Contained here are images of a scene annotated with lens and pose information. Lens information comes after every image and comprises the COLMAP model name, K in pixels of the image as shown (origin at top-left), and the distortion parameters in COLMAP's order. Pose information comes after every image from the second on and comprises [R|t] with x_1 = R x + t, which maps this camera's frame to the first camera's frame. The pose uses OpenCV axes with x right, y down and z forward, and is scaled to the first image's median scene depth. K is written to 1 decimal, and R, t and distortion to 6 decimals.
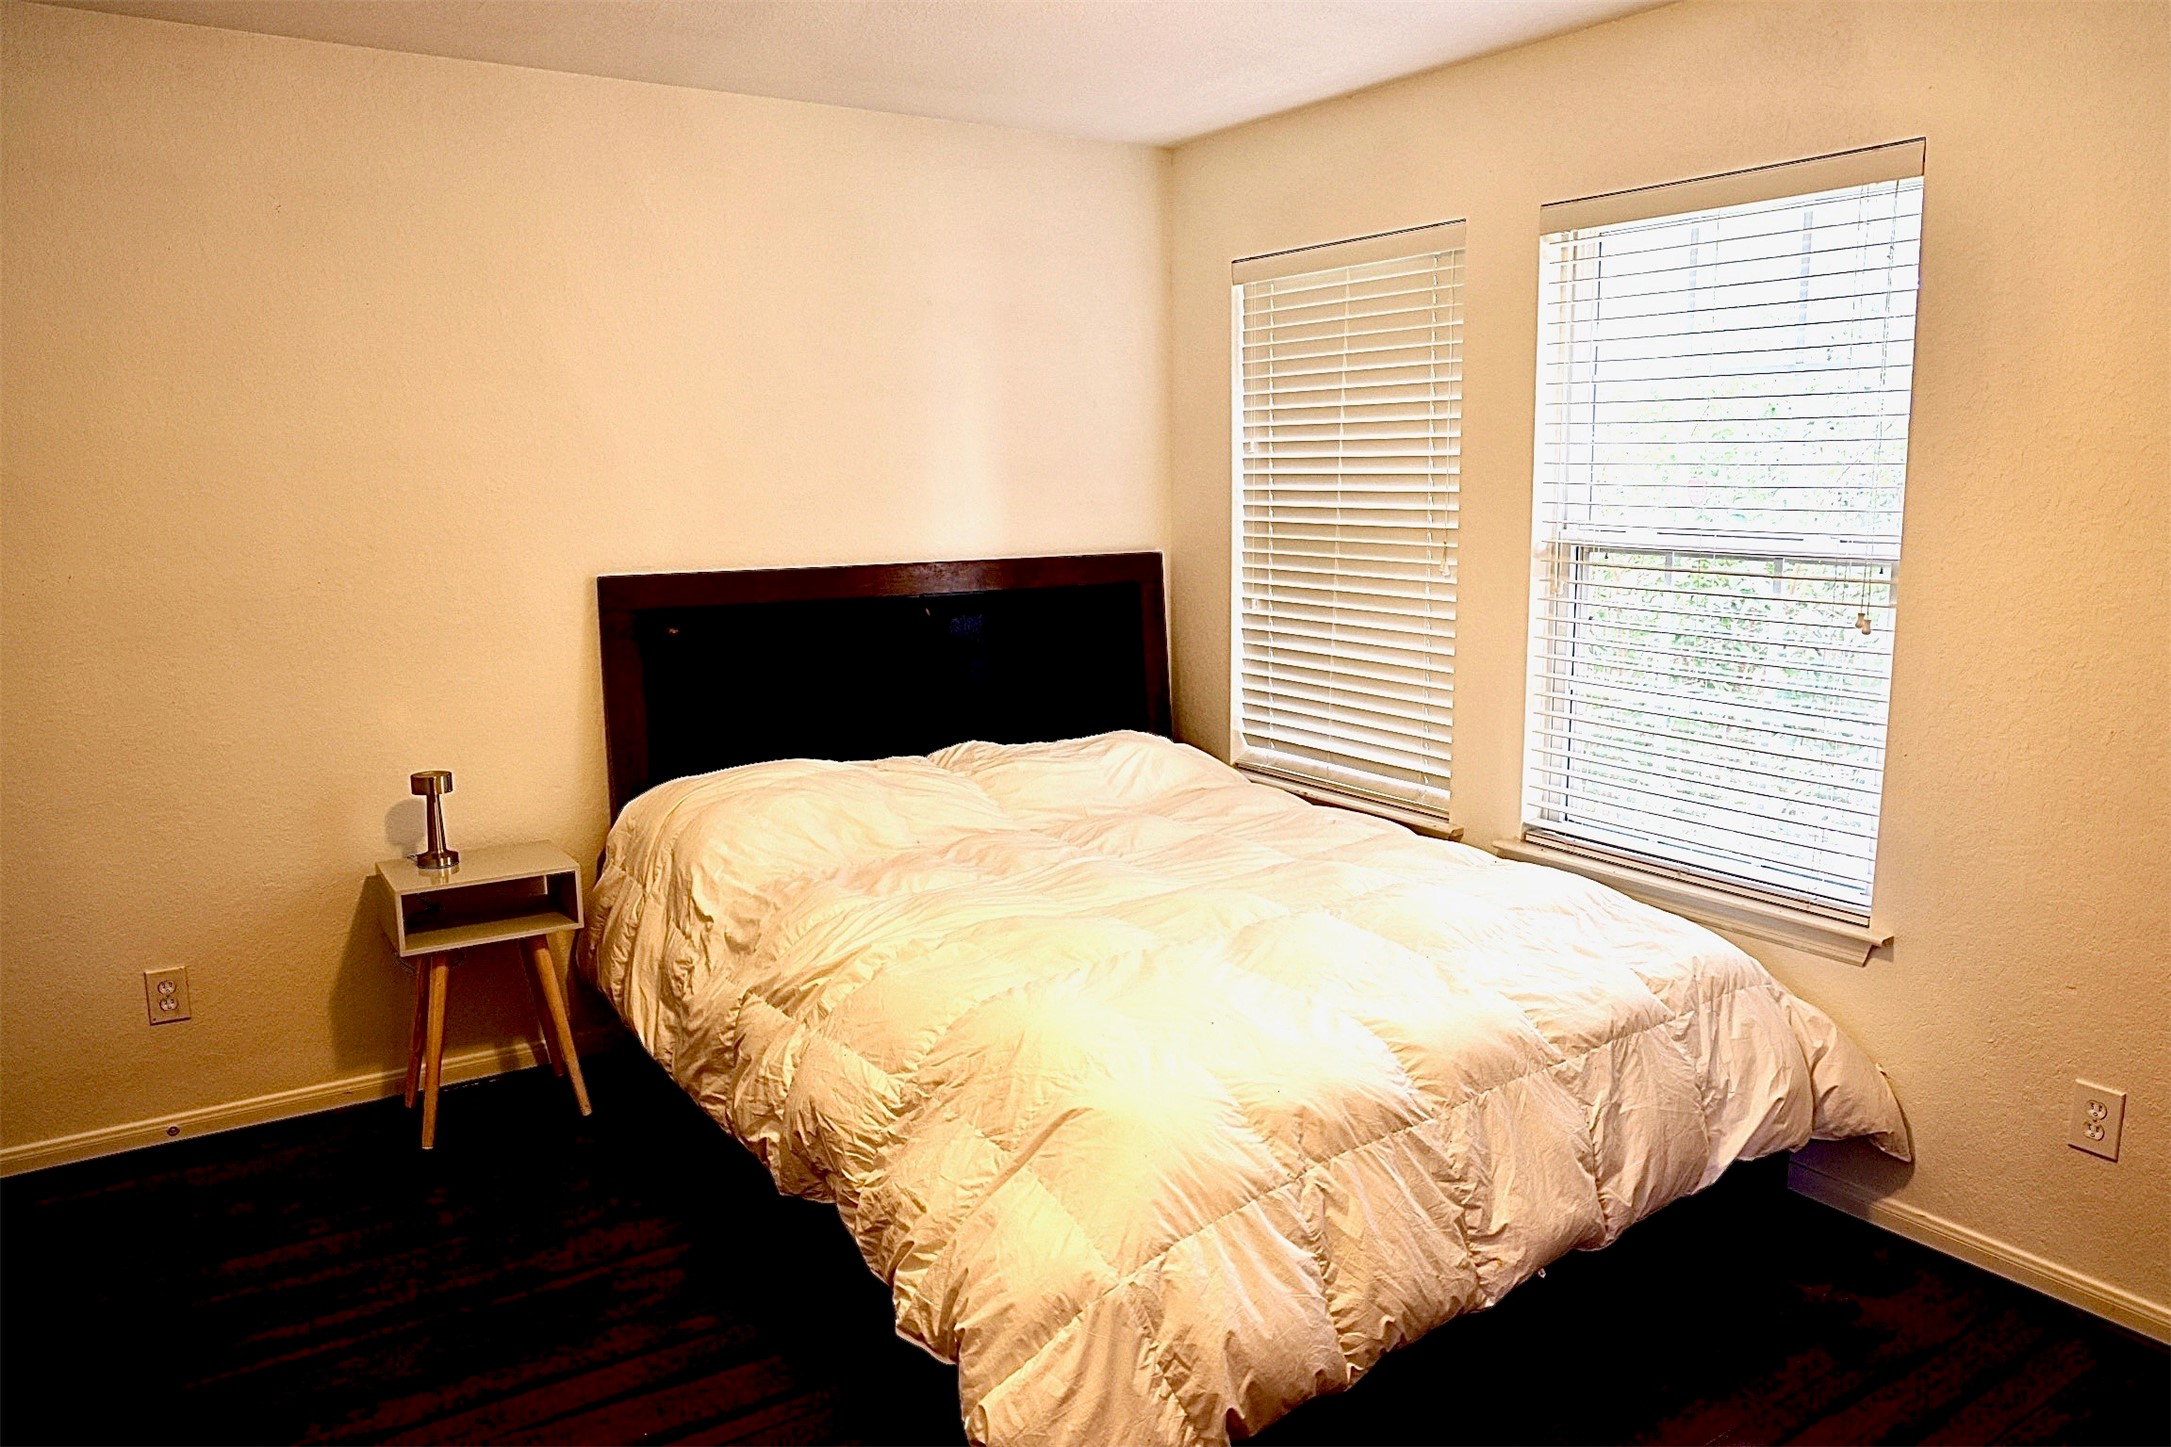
lens RADIAL K [[1527.9, 0, 1096.4], [0, 1527.9, 730.9], [0, 0, 1]] dist [-0.095472, 0.075613]
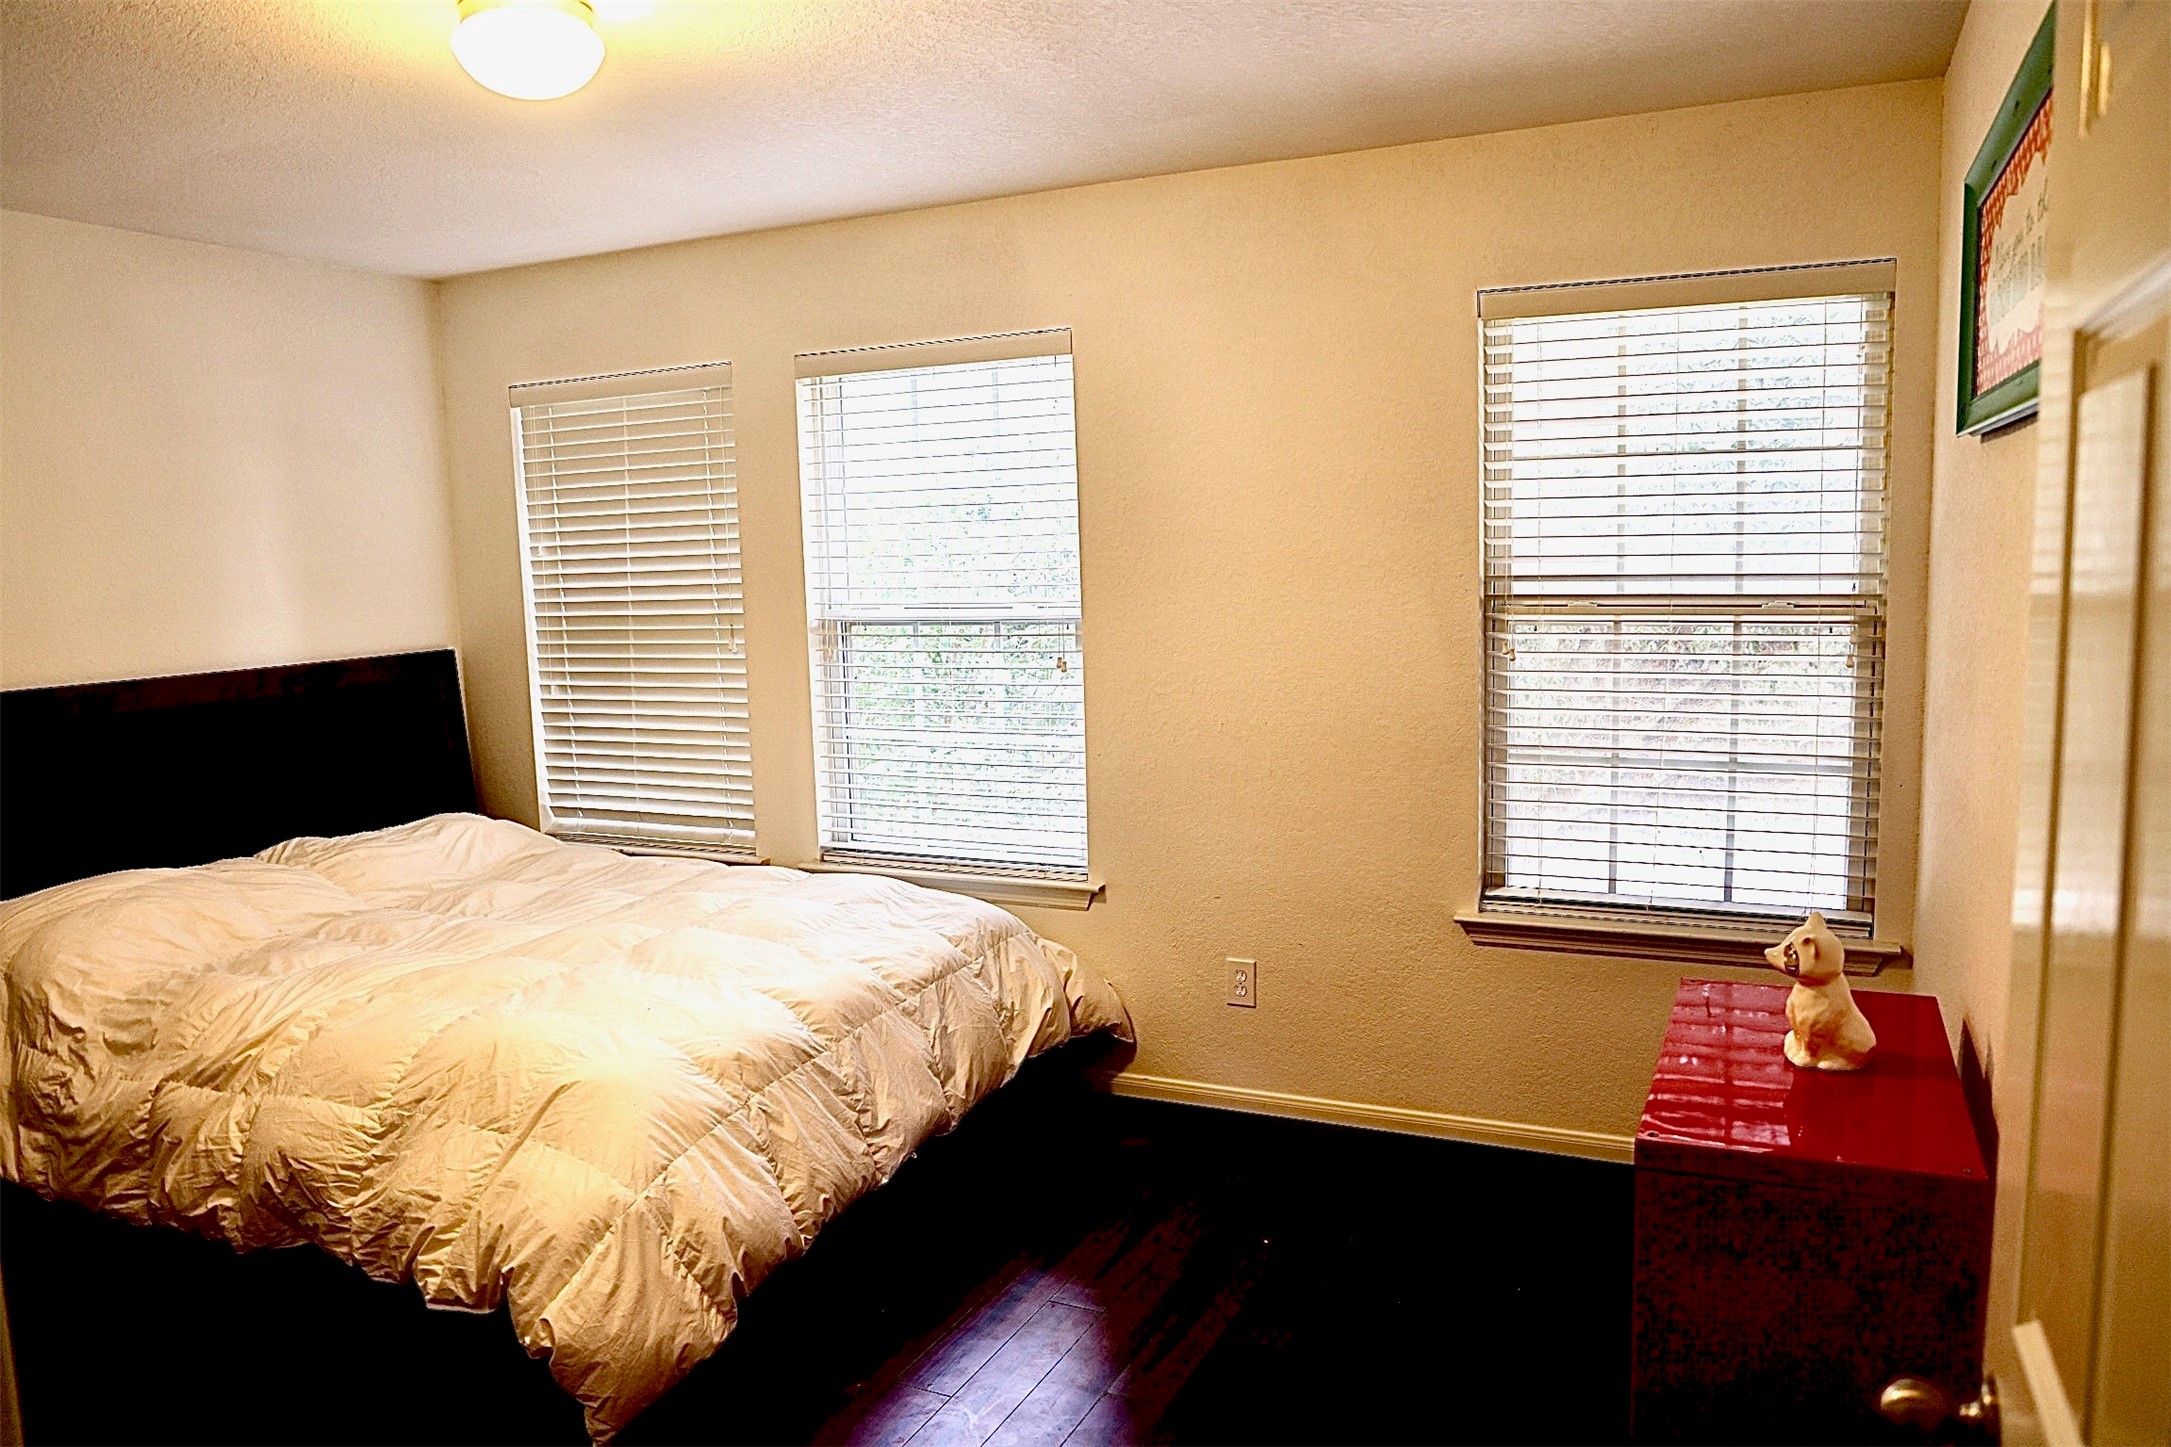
lens RADIAL K [[1527.9, 0, 1096.4], [0, 1527.9, 730.9], [0, 0, 1]] dist [-0.095472, 0.075613]
pose [[0.855569, -0.080347, 0.511416, -0.195441], [0.109719, 0.993583, -0.027455, 0.033026], [-0.505929, 0.079602, 0.858894, -0.239041]]
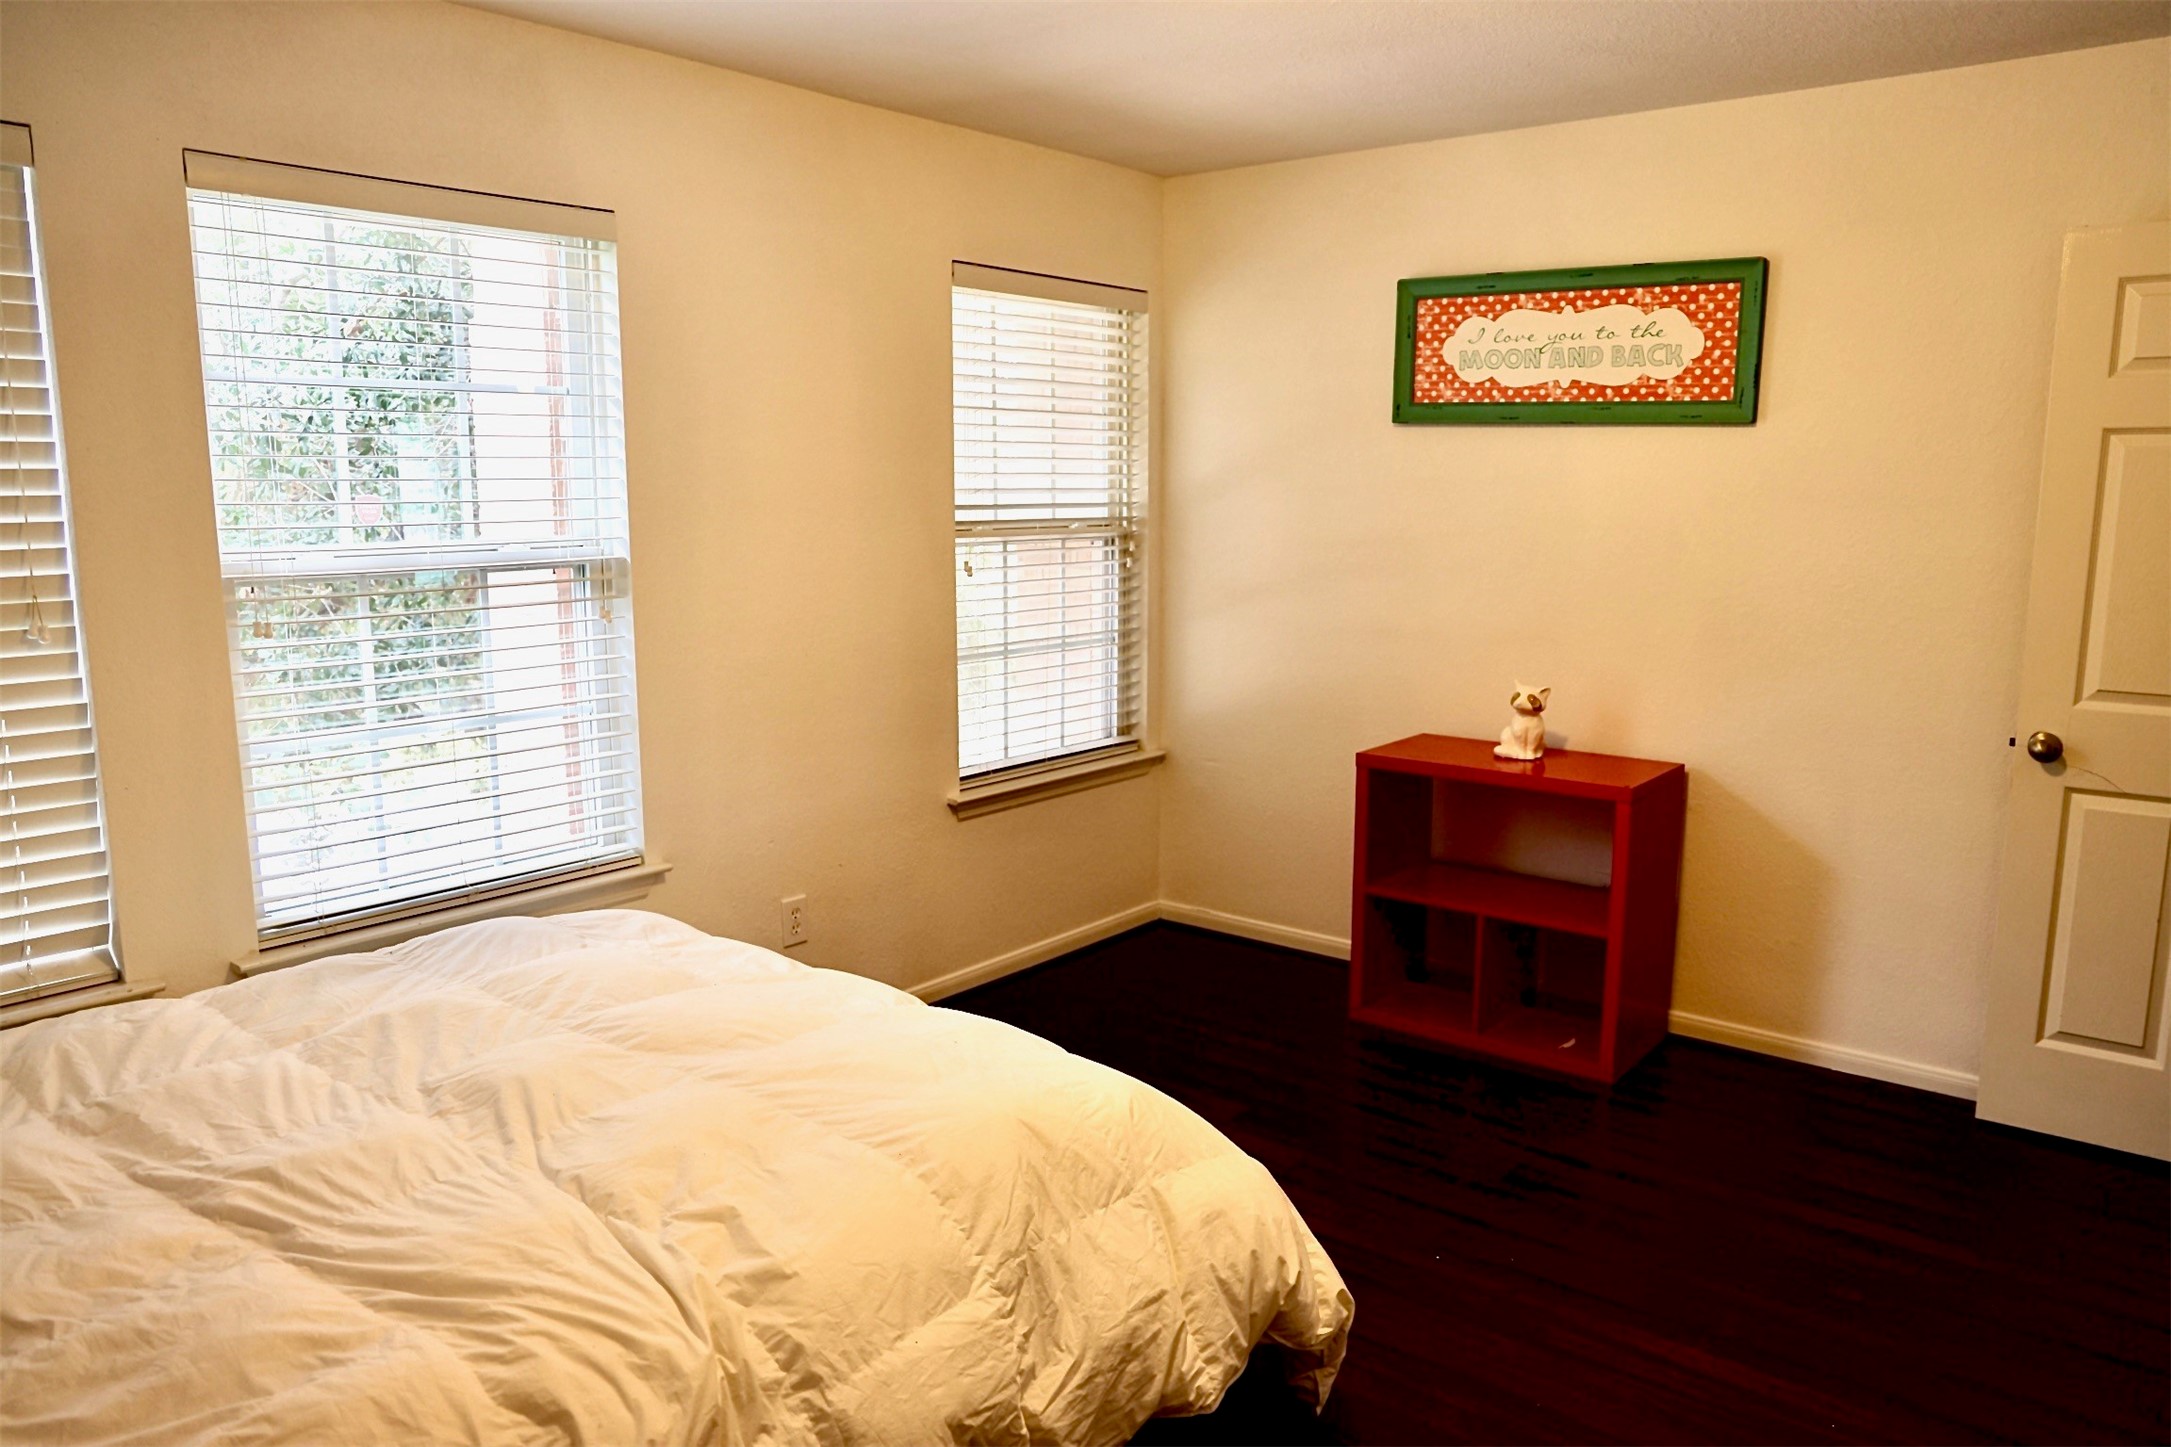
lens RADIAL K [[1527.9, 0, 1096.4], [0, 1527.9, 730.9], [0, 0, 1]] dist [-0.095472, 0.075613]
pose [[-0.295357, -0.152375, 0.943157, -0.734469], [0.164073, 0.964443, 0.207195, -0.166771], [-0.941193, 0.215943, -0.259855, 0.969953]]
